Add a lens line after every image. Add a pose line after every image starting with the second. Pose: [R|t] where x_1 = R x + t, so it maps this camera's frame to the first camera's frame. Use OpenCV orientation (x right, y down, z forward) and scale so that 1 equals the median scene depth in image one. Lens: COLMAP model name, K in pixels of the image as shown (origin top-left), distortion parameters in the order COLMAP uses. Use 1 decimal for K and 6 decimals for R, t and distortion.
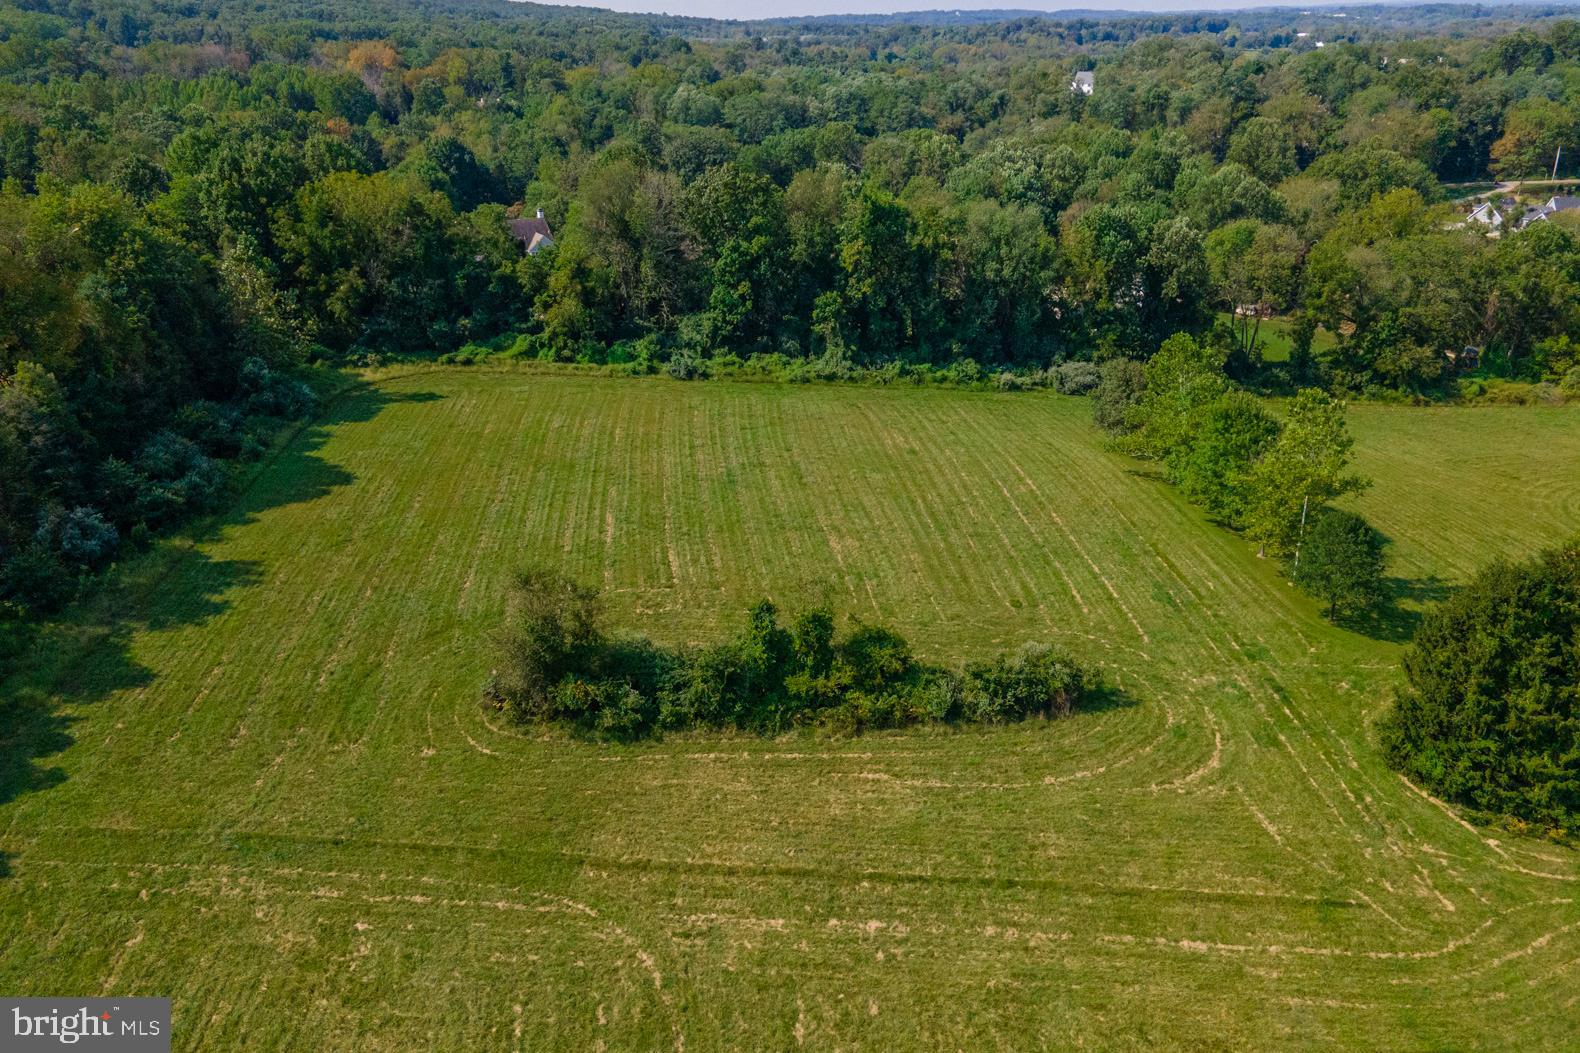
lens RADIAL K [[1094.2, 0, 790.9], [0, 1094.2, 531.2], [0, 0, 1]] dist [0.053544, -0.070610]
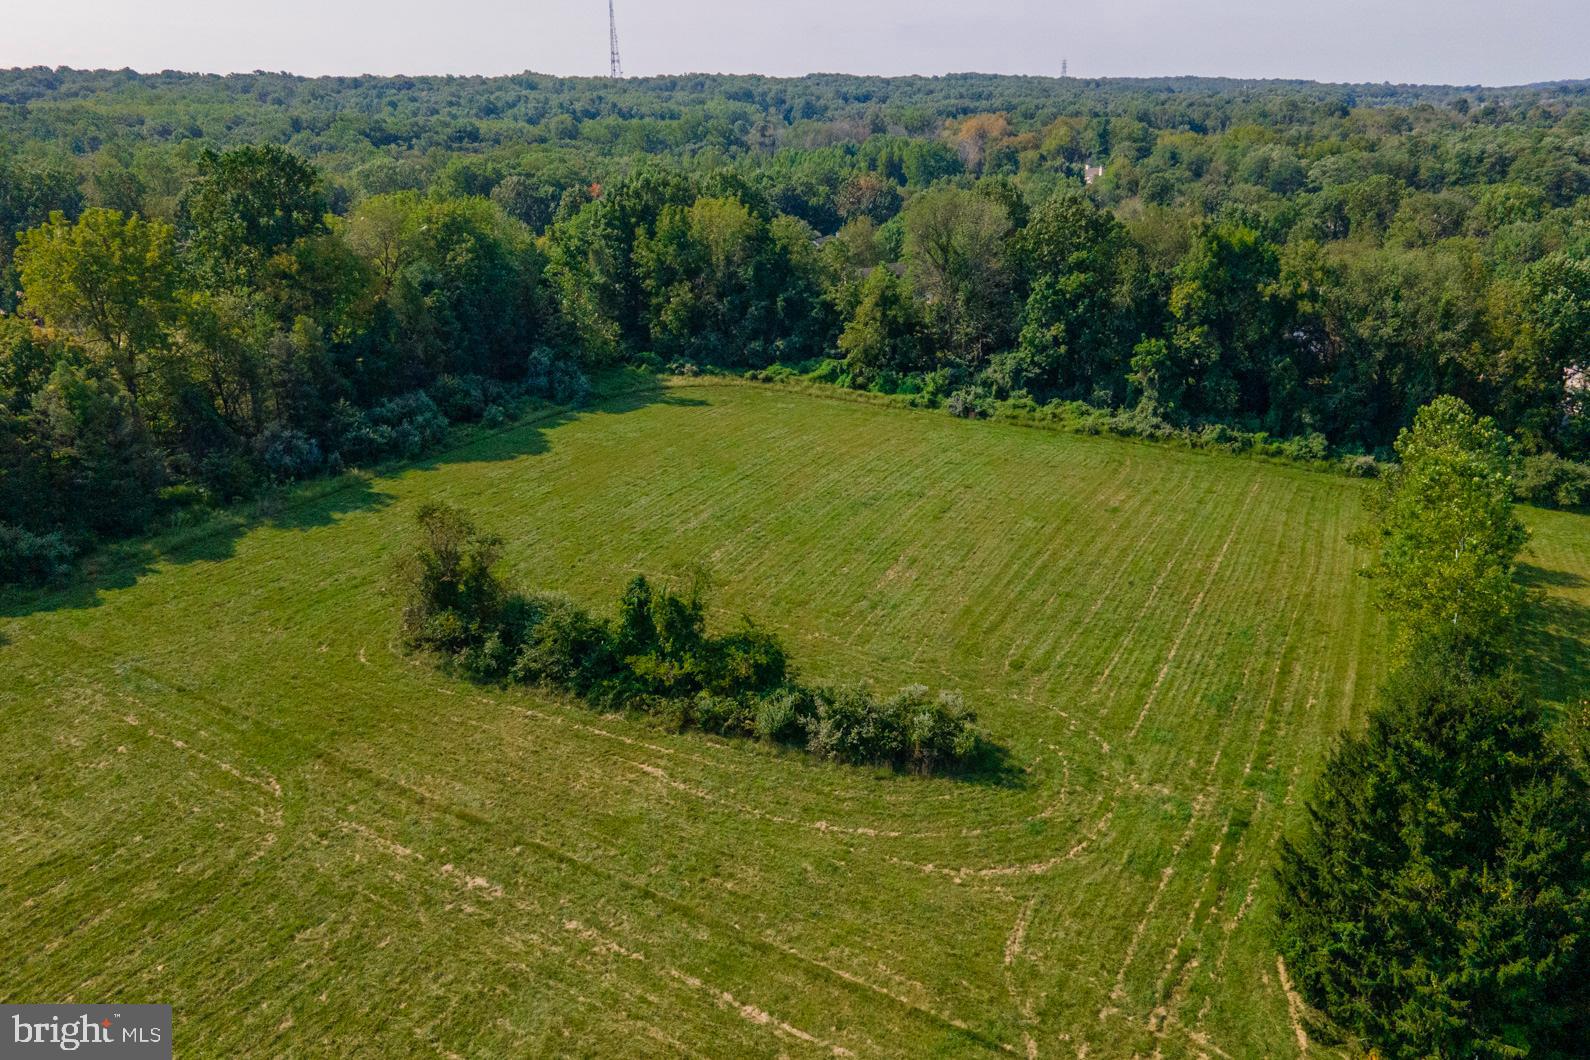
lens RADIAL K [[1162.8, 0, 791.9], [0, 1162.8, 529.1], [0, 0, 1]] dist [0.033024, -0.004889]
pose [[0.870545, 0.146937, -0.469639, 0.251525], [-0.182662, 0.982683, -0.031136, 0.012899], [0.456931, 0.112890, 0.882309, 0.065273]]
